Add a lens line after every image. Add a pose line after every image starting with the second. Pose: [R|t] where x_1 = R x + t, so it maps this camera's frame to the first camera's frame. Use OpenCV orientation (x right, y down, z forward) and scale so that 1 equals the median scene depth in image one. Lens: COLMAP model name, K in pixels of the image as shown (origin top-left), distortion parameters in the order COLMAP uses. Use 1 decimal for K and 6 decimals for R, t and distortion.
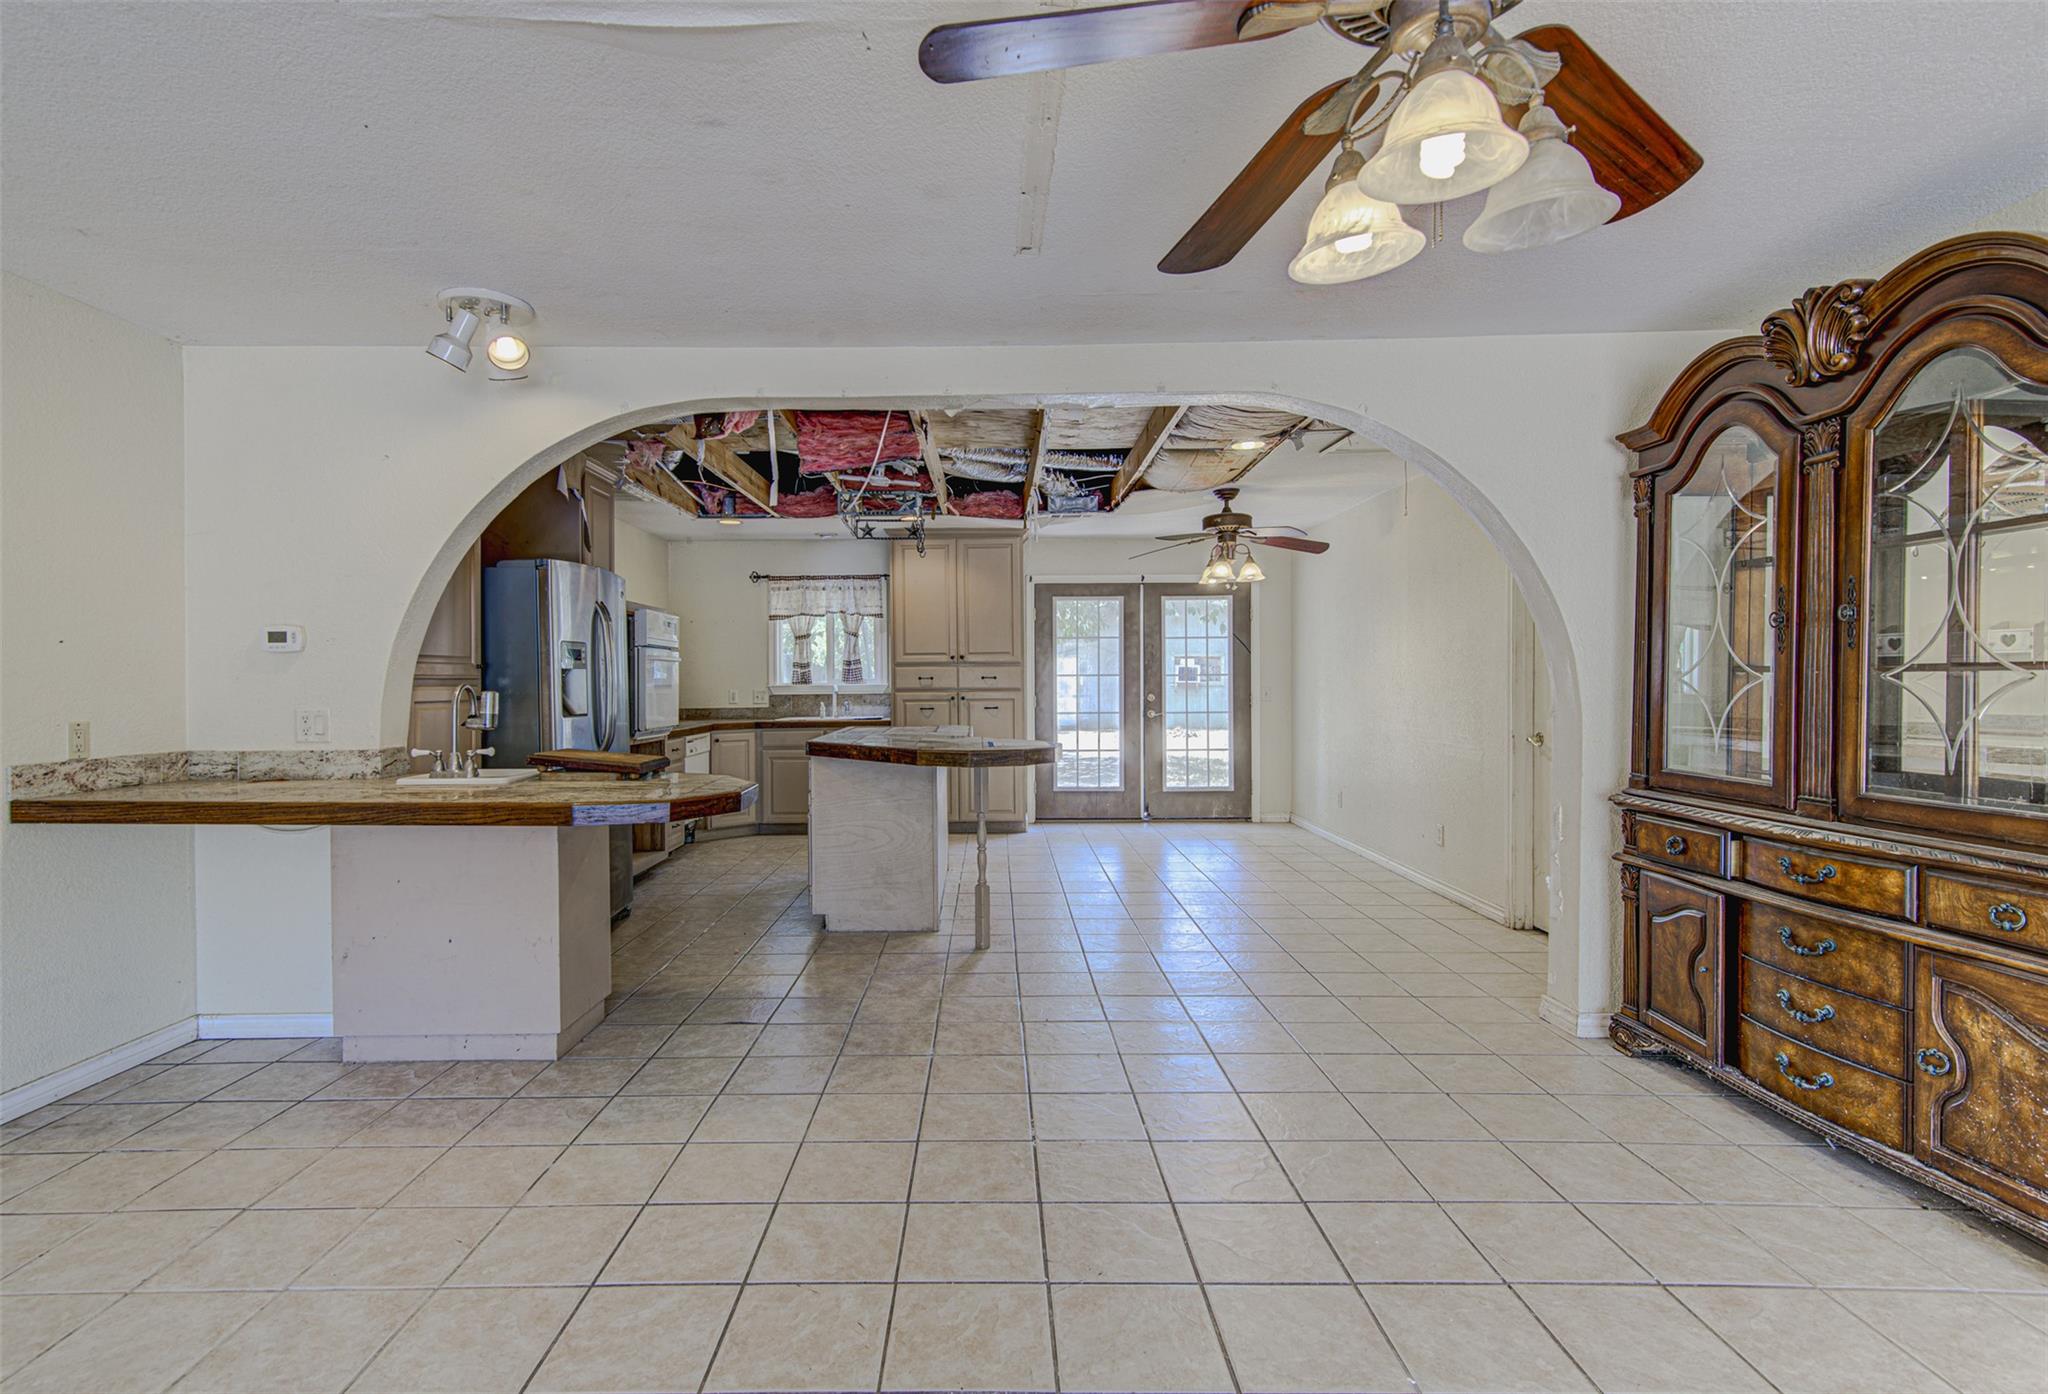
lens RADIAL K [[991.3, 0, 982.4], [0, 991.3, 686.9], [0, 0, 1]] dist [0.017983, -0.001278]
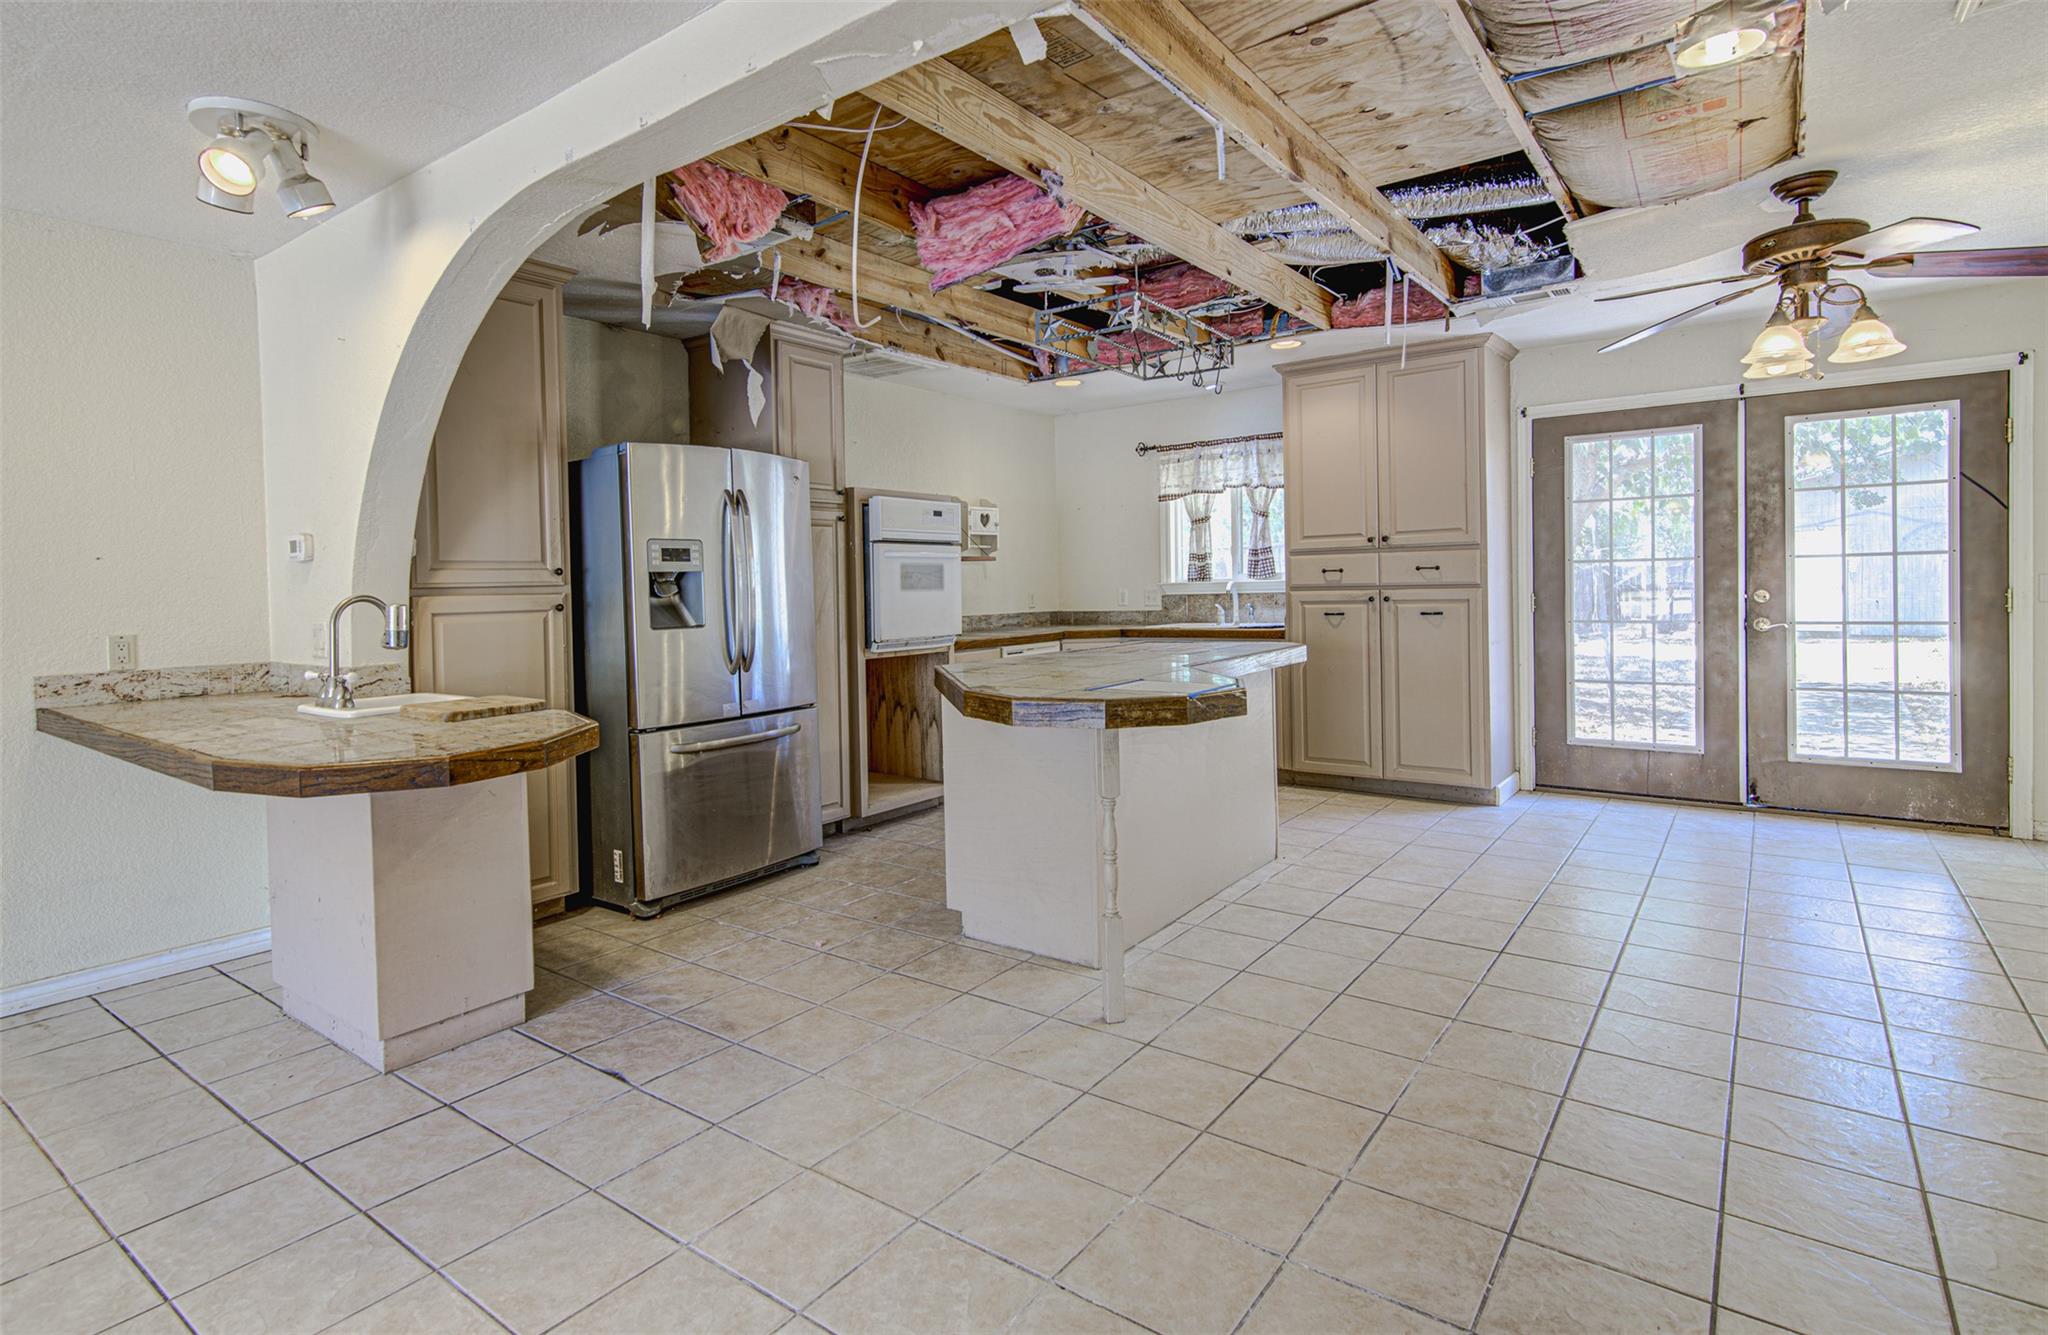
lens RADIAL K [[1027.6, 0, 976.2], [0, 1027.6, 606.2], [0, 0, 1]] dist [0.016532, -0.001923]
pose [[0.797086, 0.001408, -0.603864, 0.230245], [0.013717, 0.999697, 0.020437, -0.002389], [0.603710, -0.024573, 0.796825, 0.335323]]
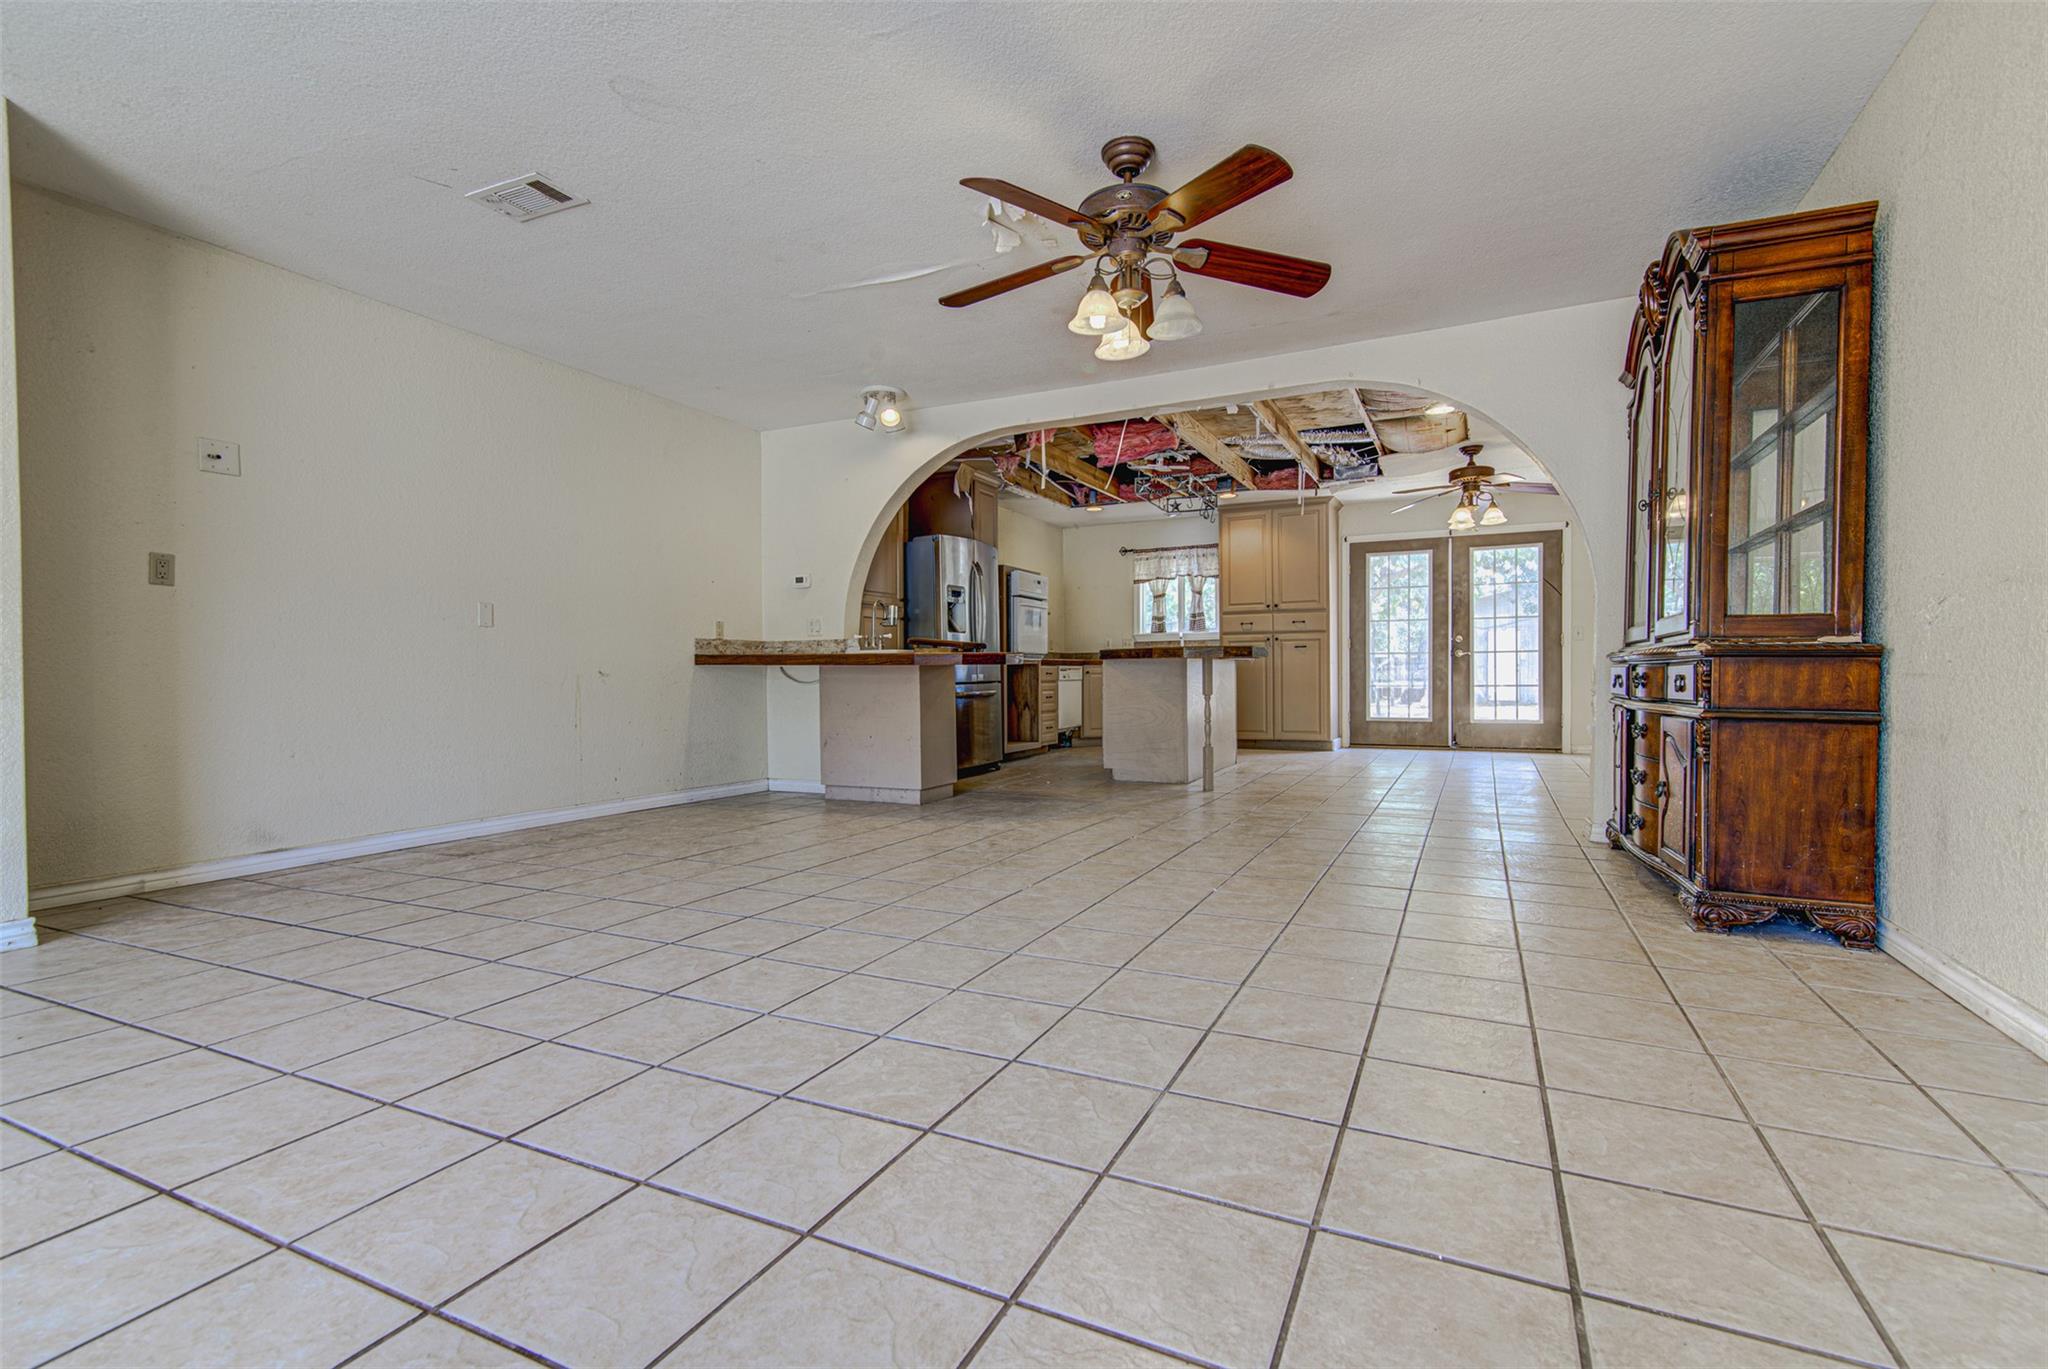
lens RADIAL K [[945.8, 0, 1017.1], [0, 945.8, 687.9], [0, 0, 1]] dist [0.014483, -0.000987]
pose [[0.901857, 0.005947, -0.431993, 0.248114], [-0.001348, 0.999939, 0.010951, 0.075006], [0.432032, -0.009294, 0.901810, -0.247634]]
